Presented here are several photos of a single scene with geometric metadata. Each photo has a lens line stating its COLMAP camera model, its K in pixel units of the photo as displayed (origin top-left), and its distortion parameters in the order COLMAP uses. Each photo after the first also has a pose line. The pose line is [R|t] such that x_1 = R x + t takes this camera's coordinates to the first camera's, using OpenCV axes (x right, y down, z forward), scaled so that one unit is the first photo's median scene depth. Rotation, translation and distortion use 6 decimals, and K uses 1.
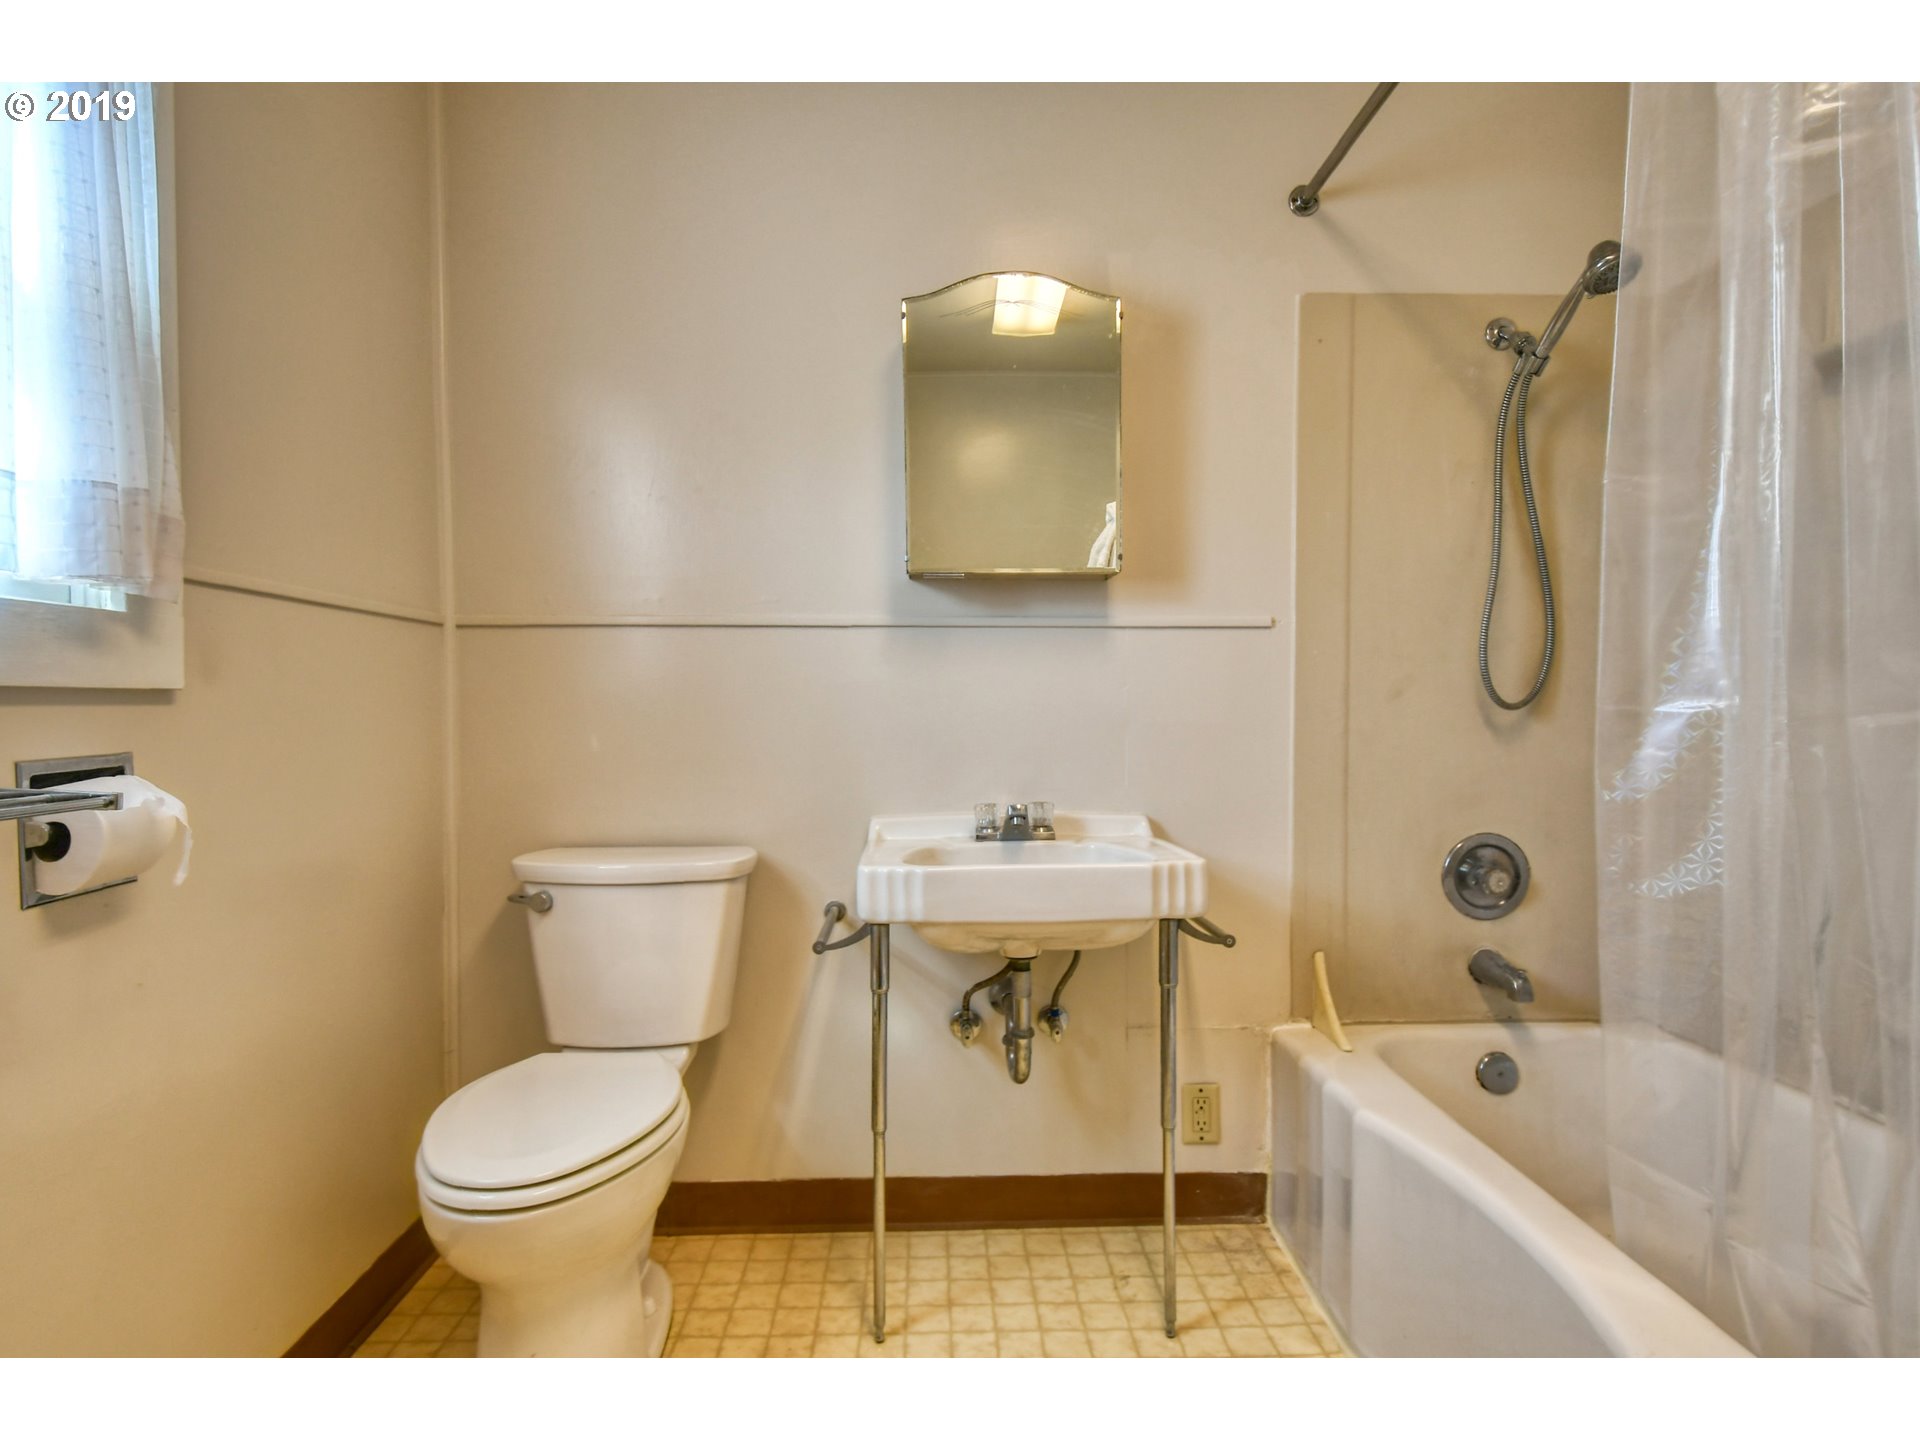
lens RADIAL K [[997.6, 0, 964.3], [0, 997.6, 722.8], [0, 0, 1]] dist [0.004409, -0.002265]
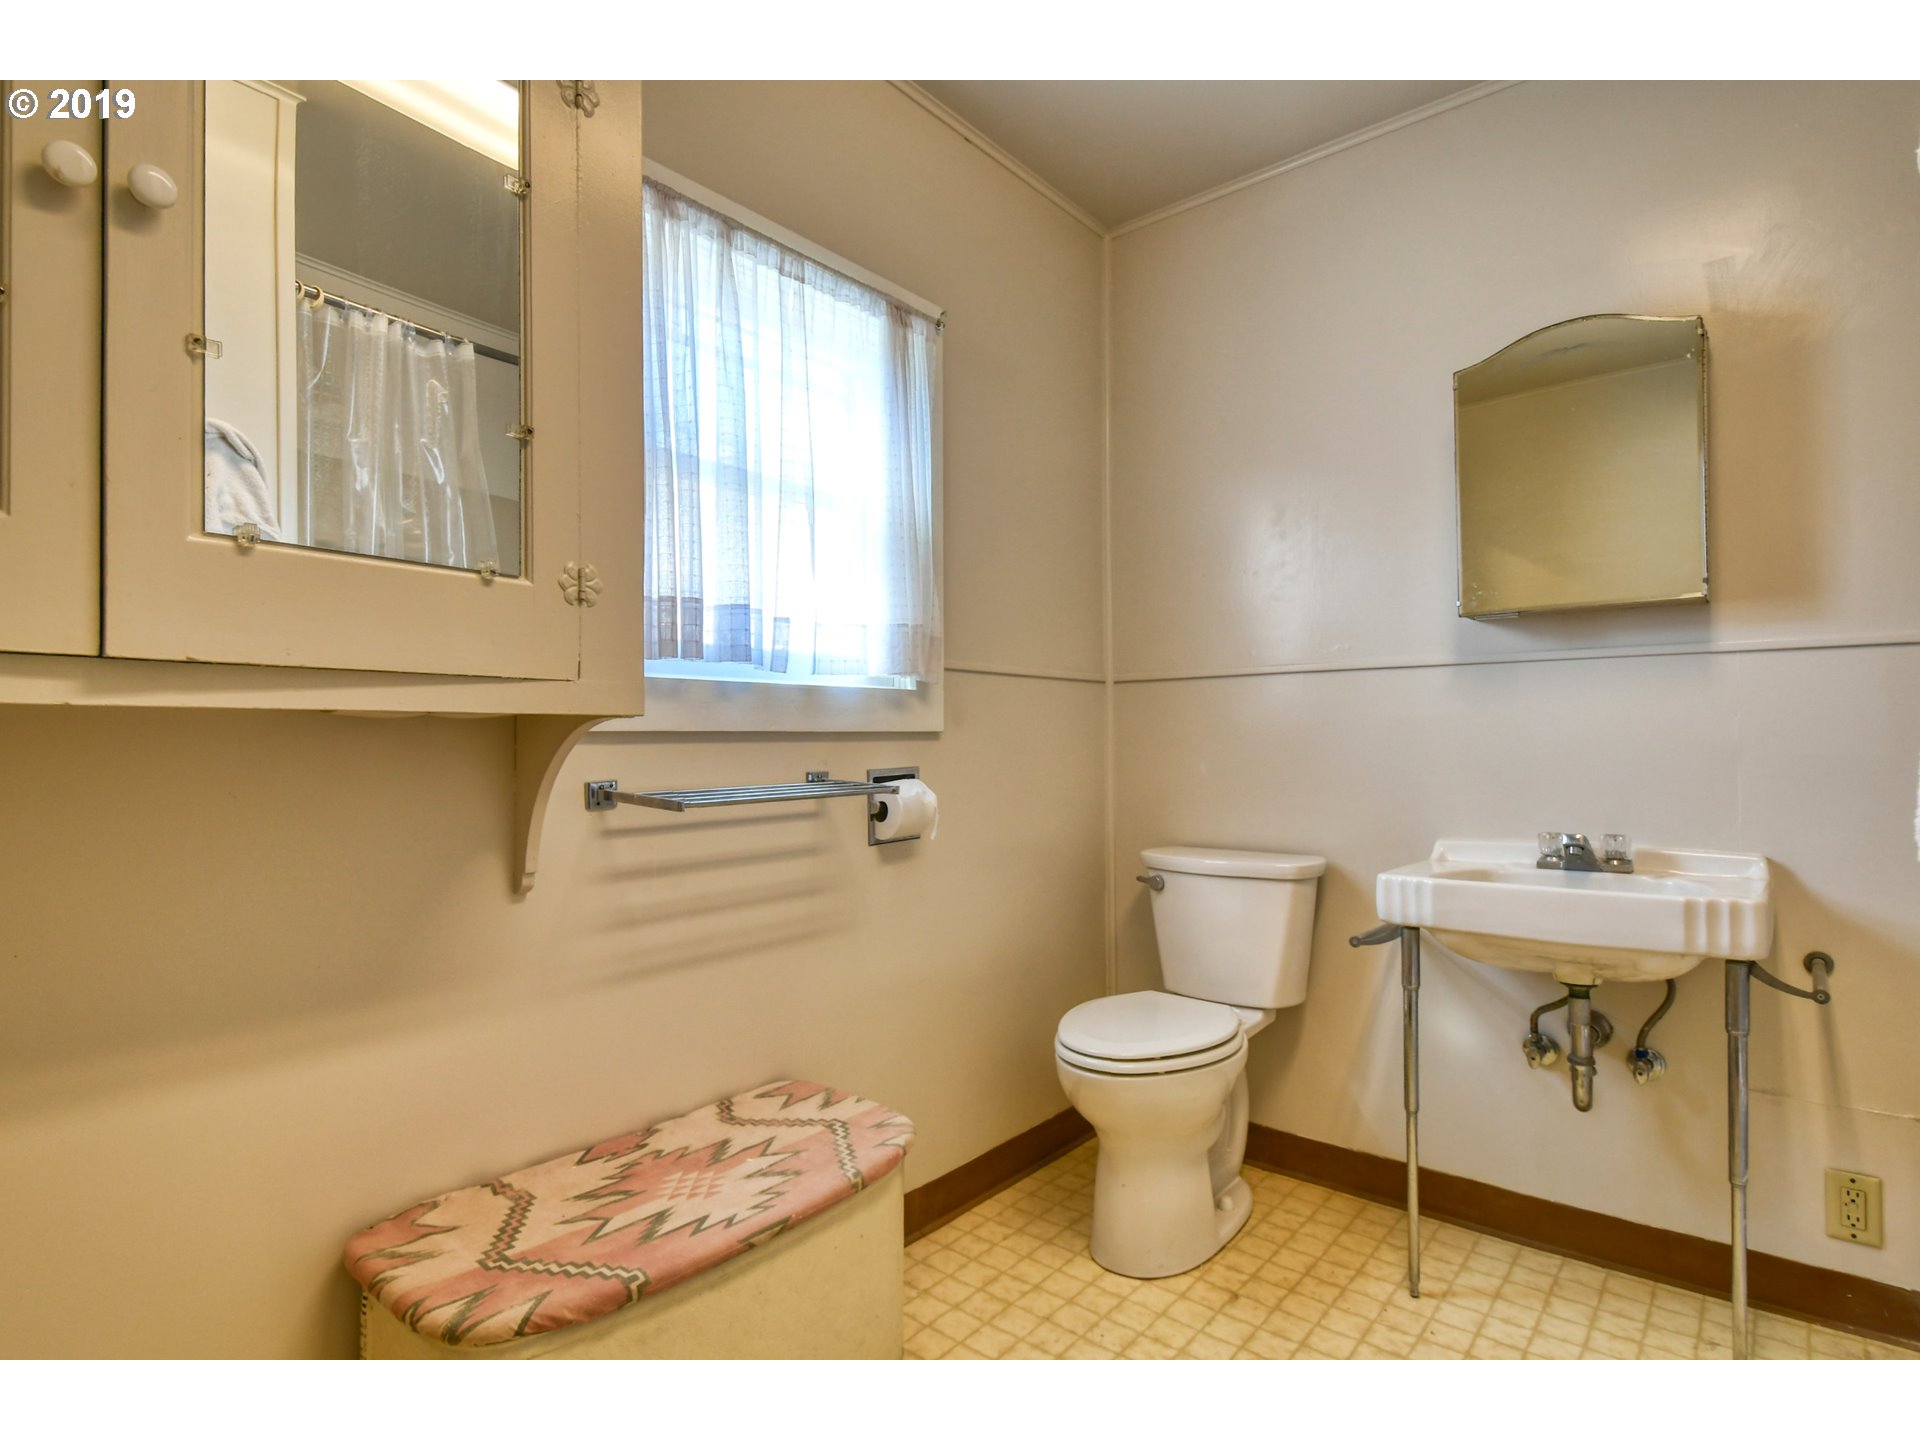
lens RADIAL K [[997.6, 0, 962.2], [0, 997.6, 729.1], [0, 0, 1]] dist [0.004409, -0.002265]
pose [[0.746672, -0.010958, -0.665103, 0.274015], [-0.004863, 0.999748, -0.021931, -0.000162], [0.665175, 0.019609, 0.746430, -0.191189]]
